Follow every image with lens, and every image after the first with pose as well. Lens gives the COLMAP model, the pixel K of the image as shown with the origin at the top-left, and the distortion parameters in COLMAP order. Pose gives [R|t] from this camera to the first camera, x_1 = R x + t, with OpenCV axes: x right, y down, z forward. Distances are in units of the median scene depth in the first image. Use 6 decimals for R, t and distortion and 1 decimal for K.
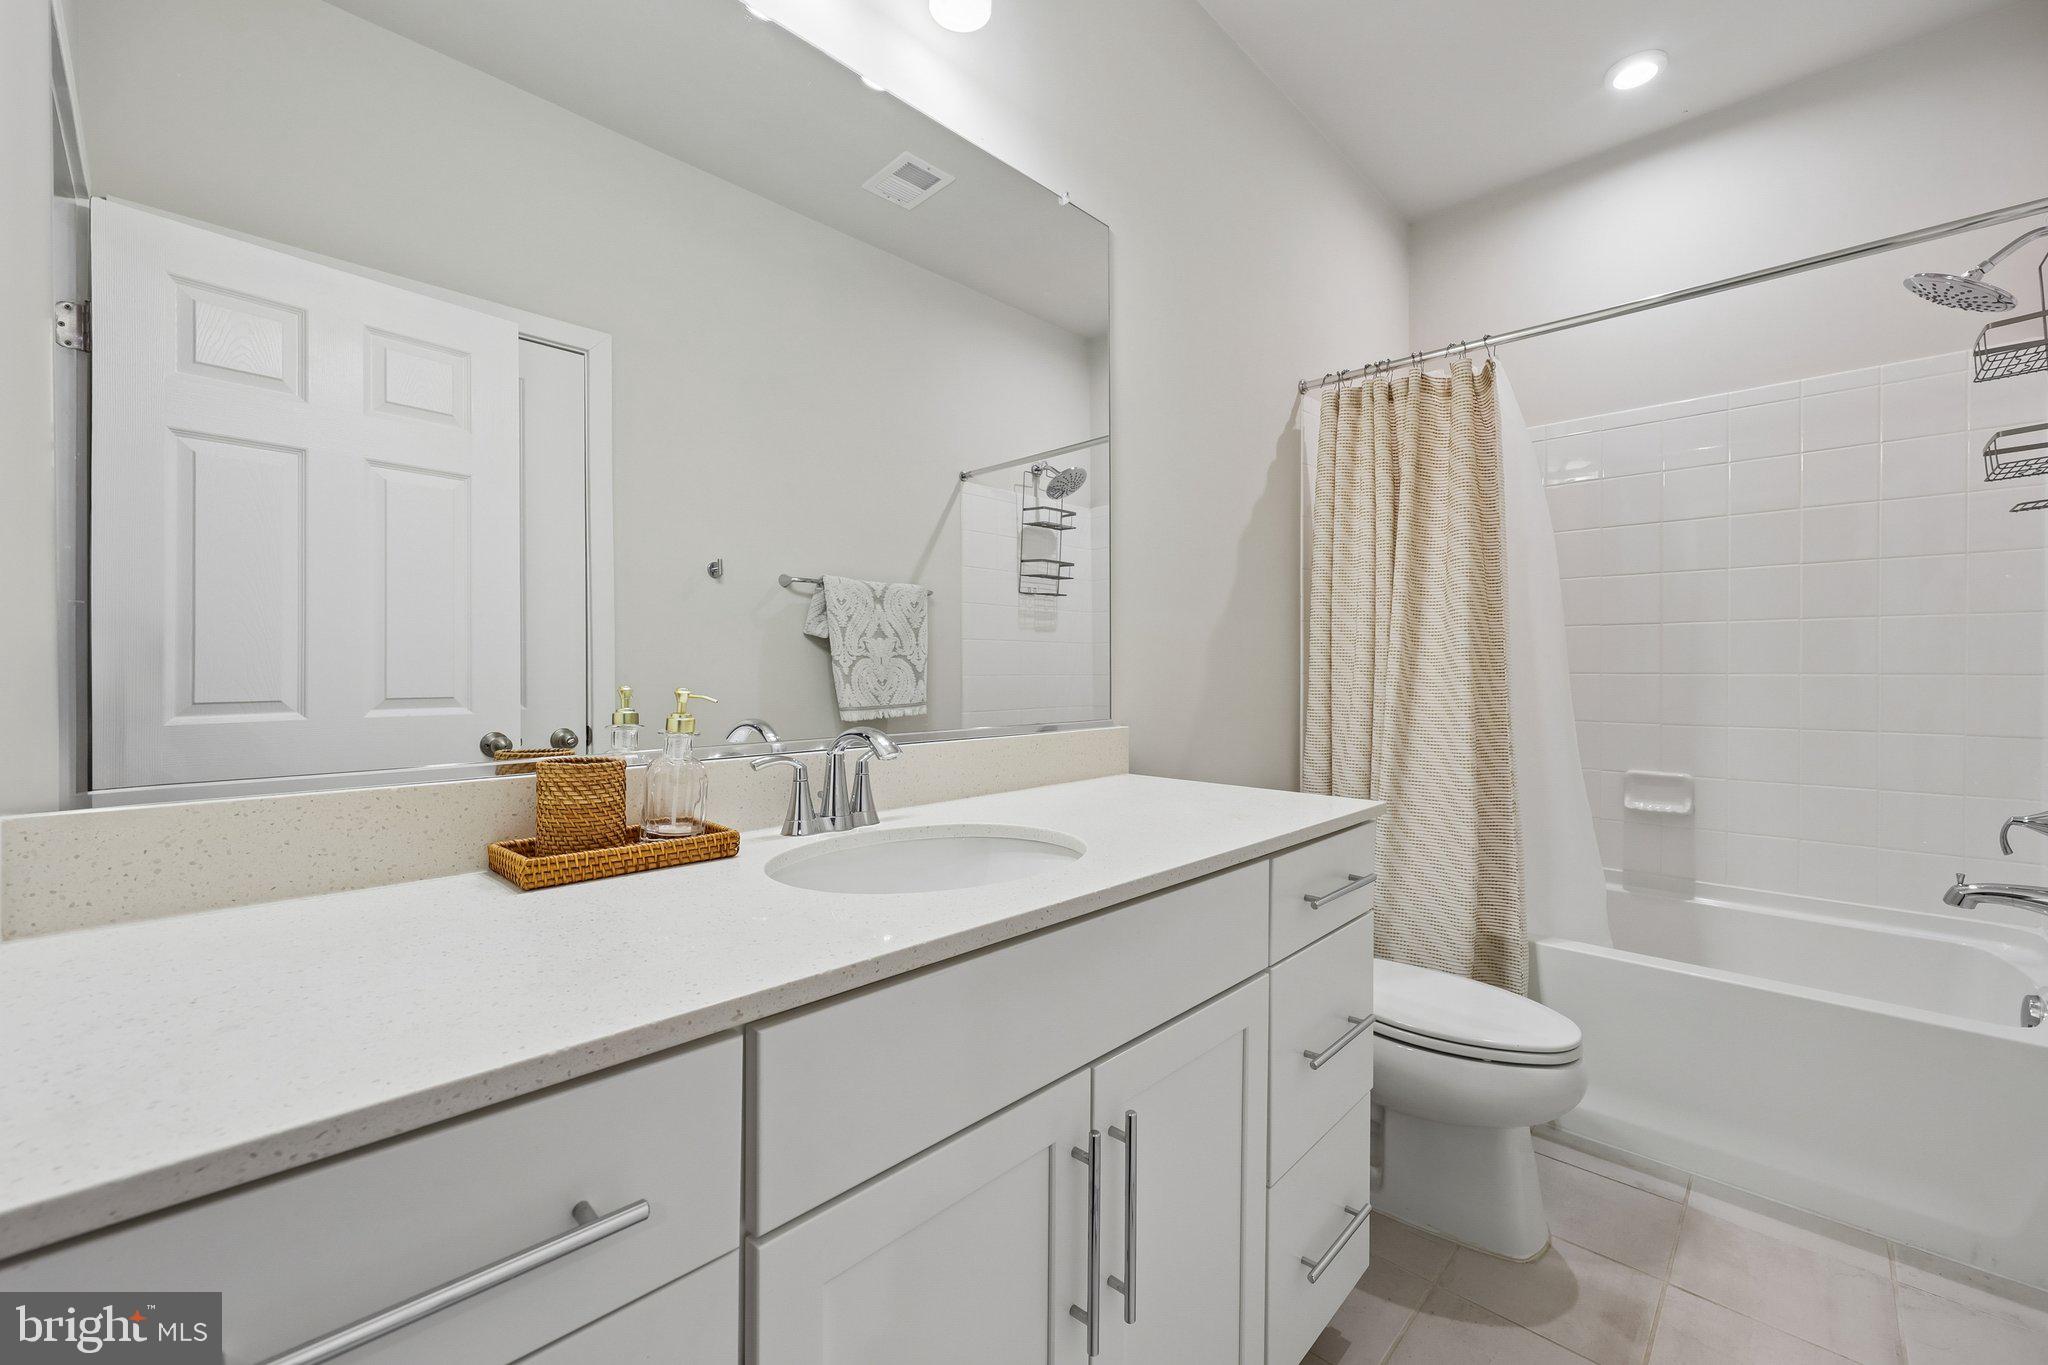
lens RADIAL K [[840.1, 0, 1027.5], [0, 840.1, 651.8], [0, 0, 1]] dist [-0.000588, 0.000037]
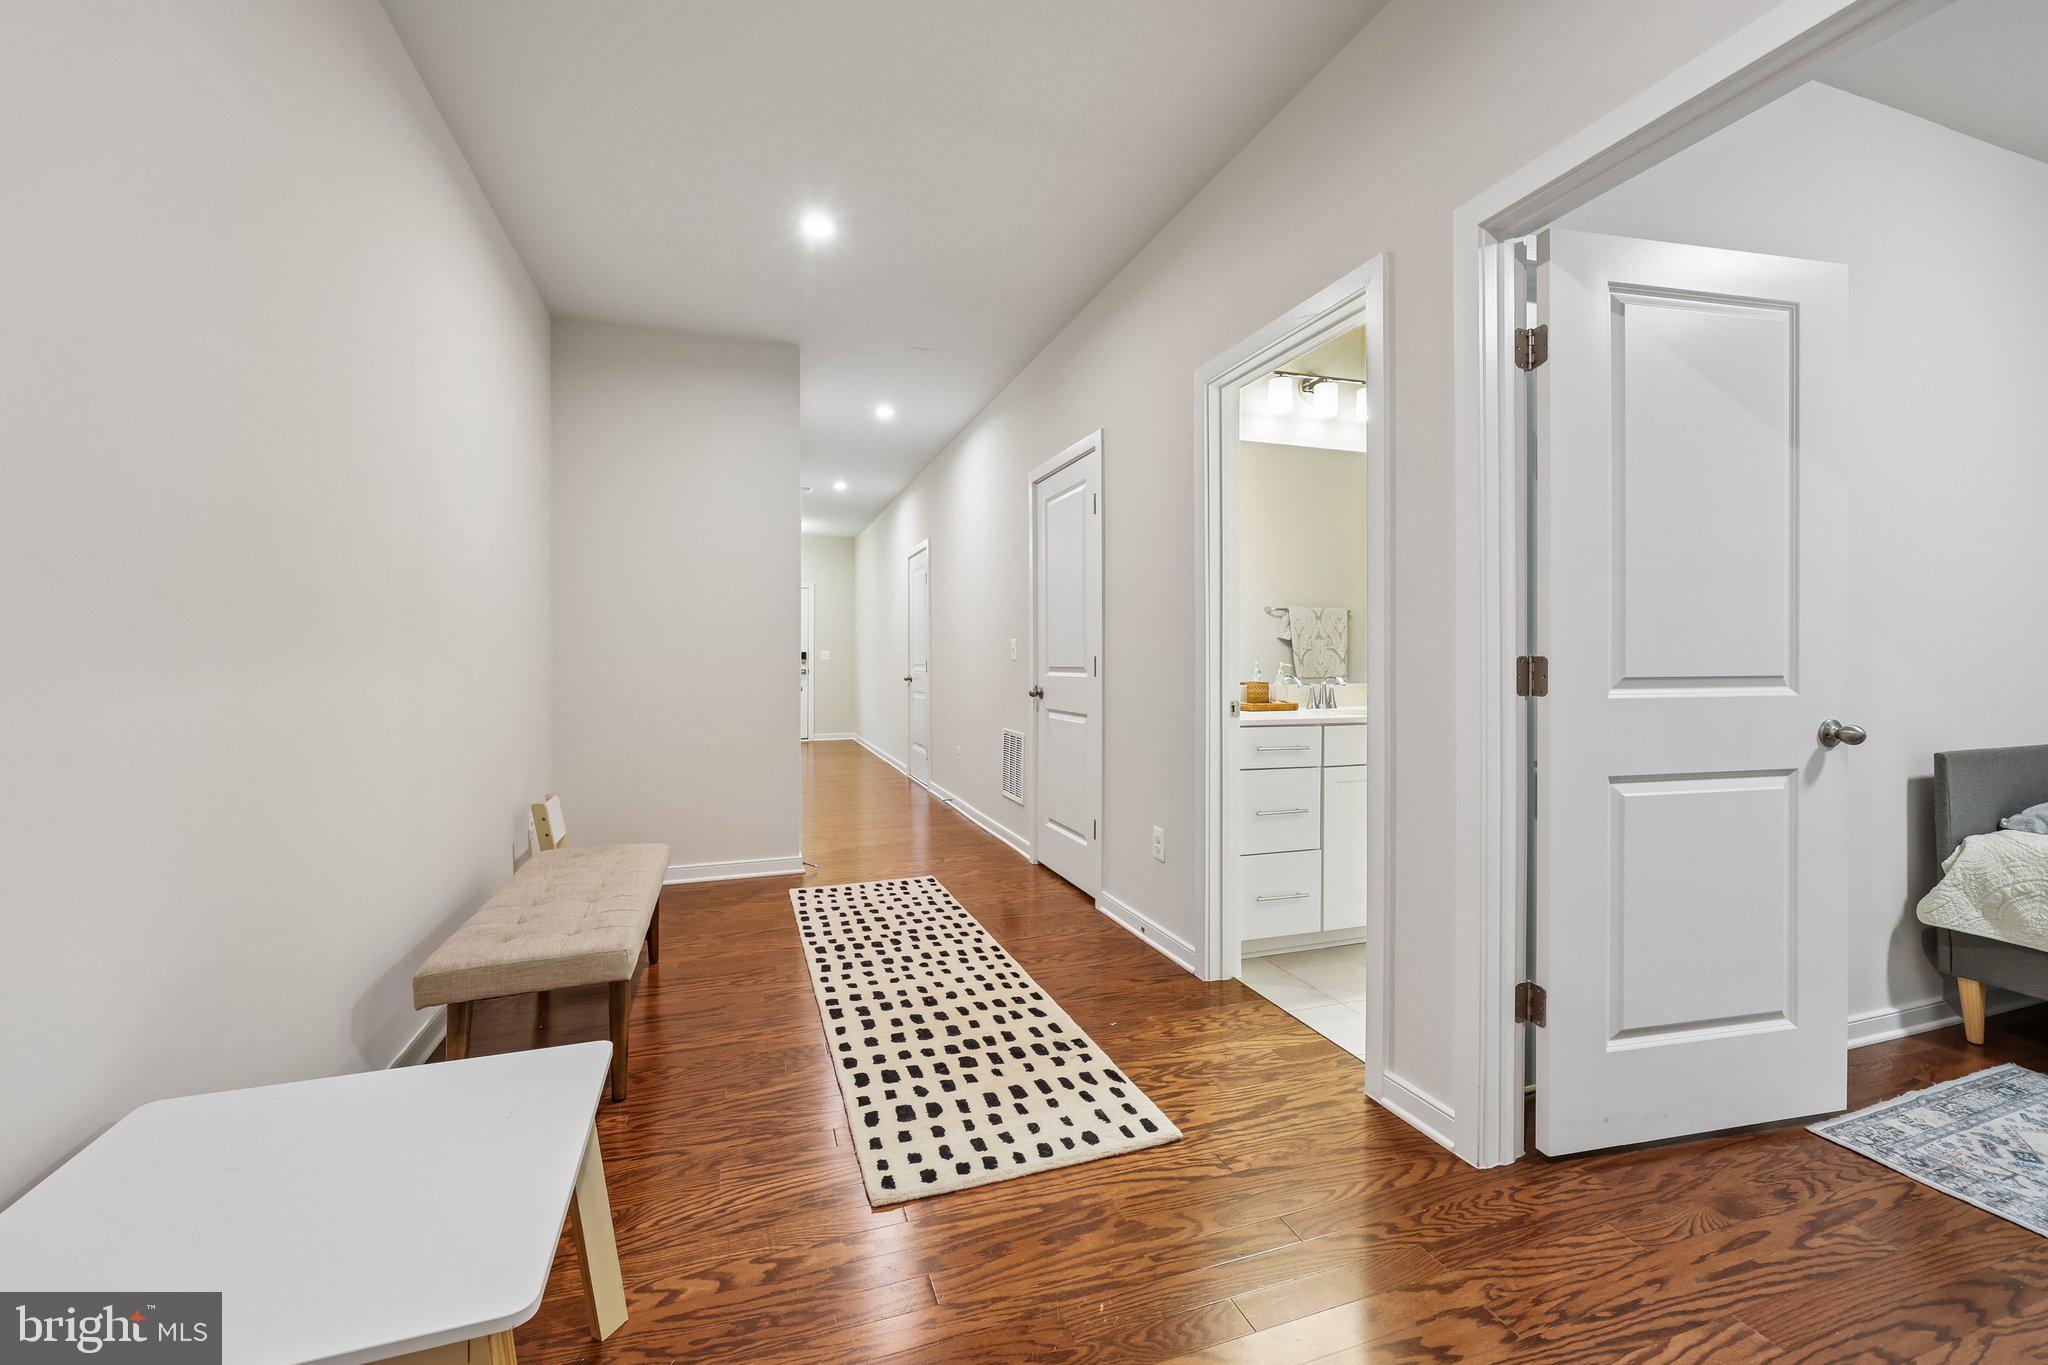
lens RADIAL K [[840.1, 0, 1027.5], [0, 840.1, 651.8], [0, 0, 1]] dist [-0.000588, 0.000037]
pose [[0.892318, -0.001365, -0.451406, 0.079500], [0.008056, 0.999884, 0.012901, -0.019095], [0.451336, -0.015148, 0.892225, -0.915959]]
